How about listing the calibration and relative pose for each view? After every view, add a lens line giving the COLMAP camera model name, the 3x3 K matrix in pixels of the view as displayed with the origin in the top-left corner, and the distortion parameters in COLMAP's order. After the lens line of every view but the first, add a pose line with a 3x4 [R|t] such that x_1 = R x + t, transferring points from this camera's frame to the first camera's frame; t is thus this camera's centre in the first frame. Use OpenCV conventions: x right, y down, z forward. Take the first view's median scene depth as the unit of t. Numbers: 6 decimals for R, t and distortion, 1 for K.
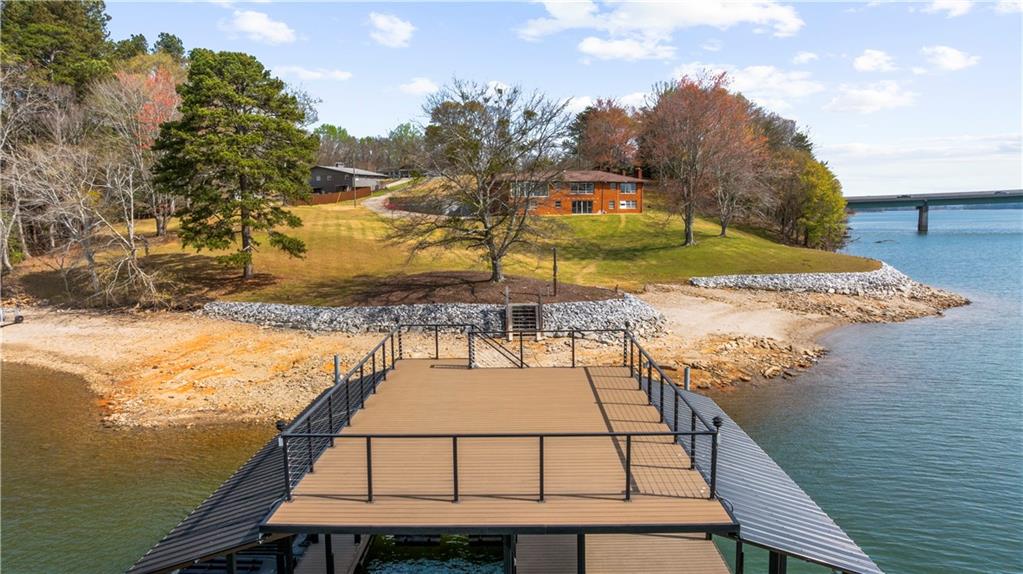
lens RADIAL K [[728.9, 0, 511.5], [0, 728.9, 287.0], [0, 0, 1]] dist [-0.035613, 0.052466]
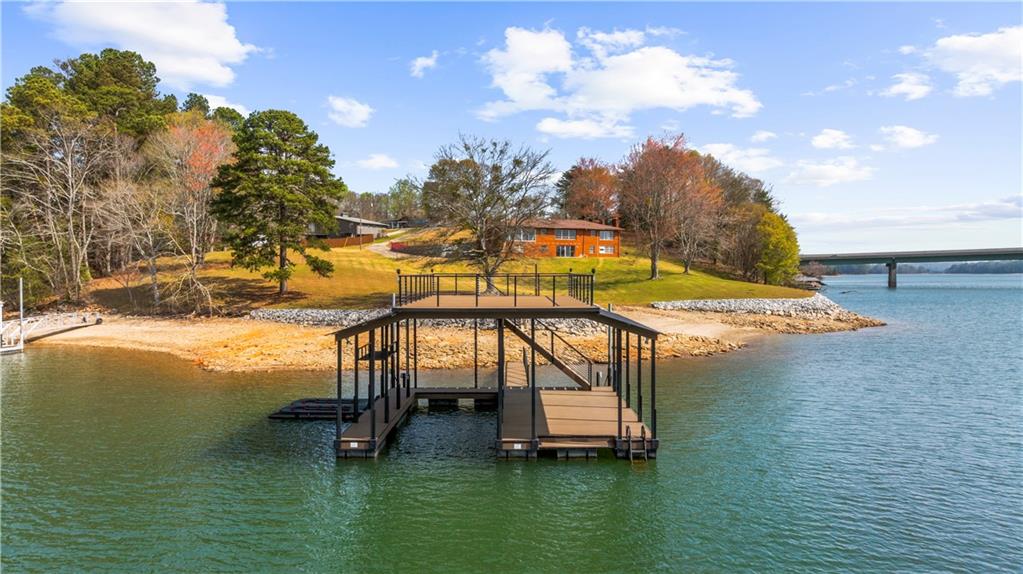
lens RADIAL K [[727.2, 0, 511.5], [0, 727.2, 287.0], [0, 0, 1]] dist [-0.009736, -0.000455]
pose [[0.999846, 0.011739, 0.013007, 0.000149], [-0.010635, 0.996580, -0.081946, 0.067093], [-0.013925, 0.081795, 0.996552, -0.196264]]
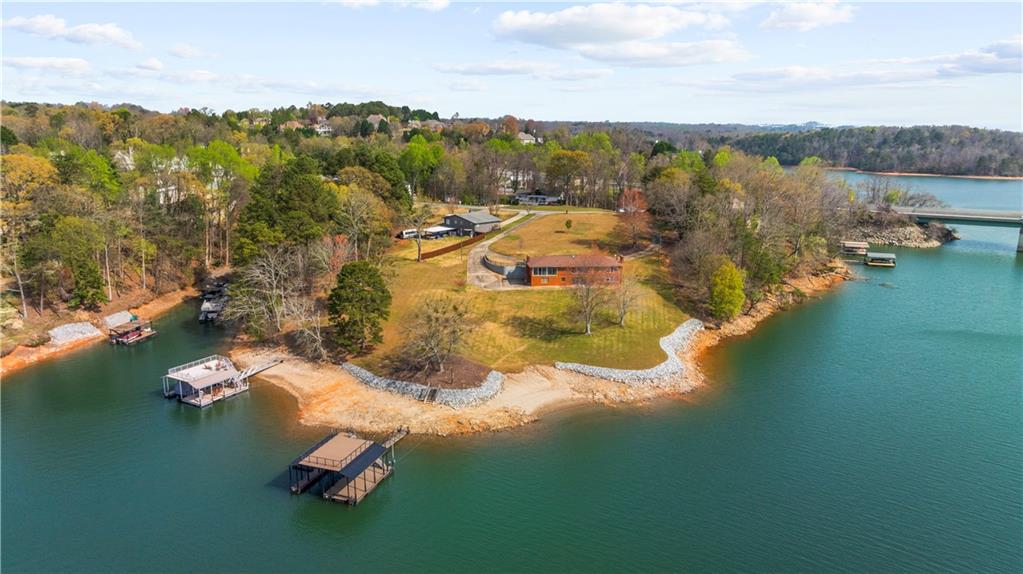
lens RADIAL K [[728.9, 0, 511.5], [0, 728.9, 287.0], [0, 0, 1]] dist [-0.035613, 0.052466]
pose [[0.951557, 0.085492, -0.295347, 0.773519], [-0.050795, 0.991078, 0.123226, -0.514349], [0.303247, -0.102254, 0.947410, -1.085978]]
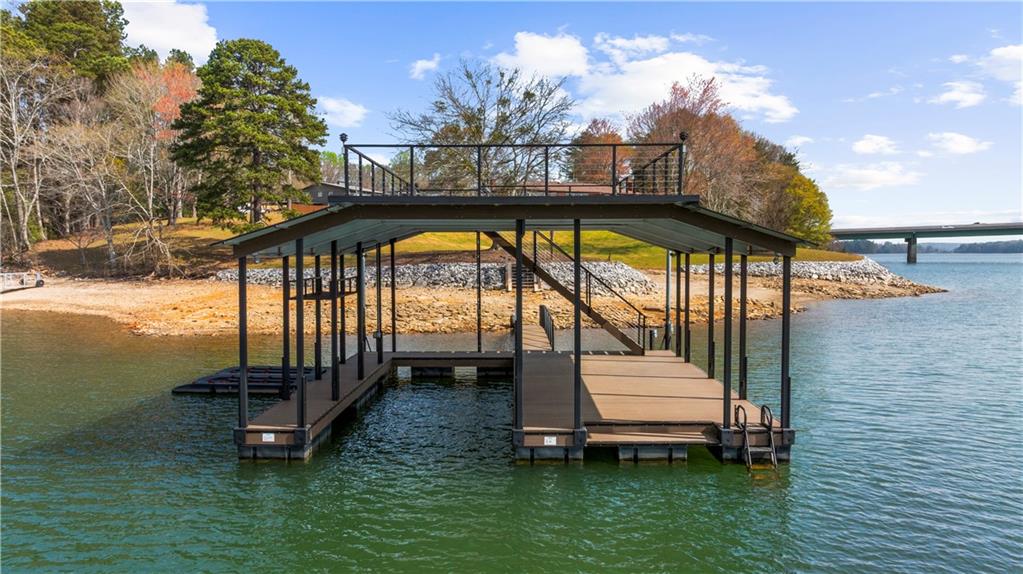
lens RADIAL K [[728.9, 0, 511.5], [0, 728.9, 287.0], [0, 0, 1]] dist [-0.035613, 0.052466]
pose [[0.999906, 0.011739, 0.007147, -0.004346], [-0.011332, 0.998440, -0.054670, 0.083641], [-0.007777, 0.054584, 0.998479, -0.042529]]
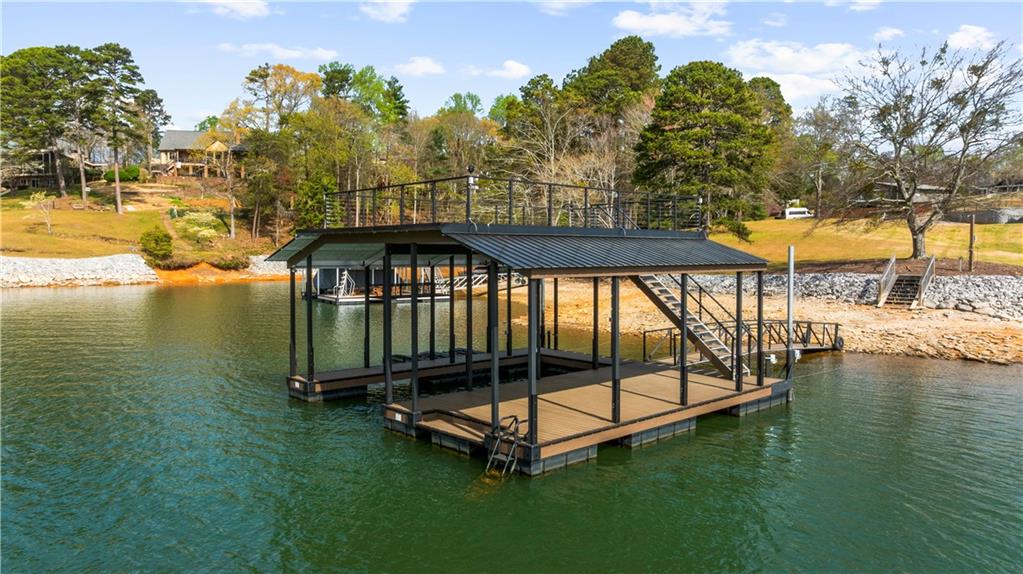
lens RADIAL K [[727.2, 0, 511.5], [0, 727.2, 287.0], [0, 0, 1]] dist [-0.009736, -0.000455]
pose [[0.695080, 0.049415, -0.717232, 0.222851], [-0.088807, 0.995896, -0.017450, 0.070444], [0.713426, 0.075824, 0.696616, 0.011351]]
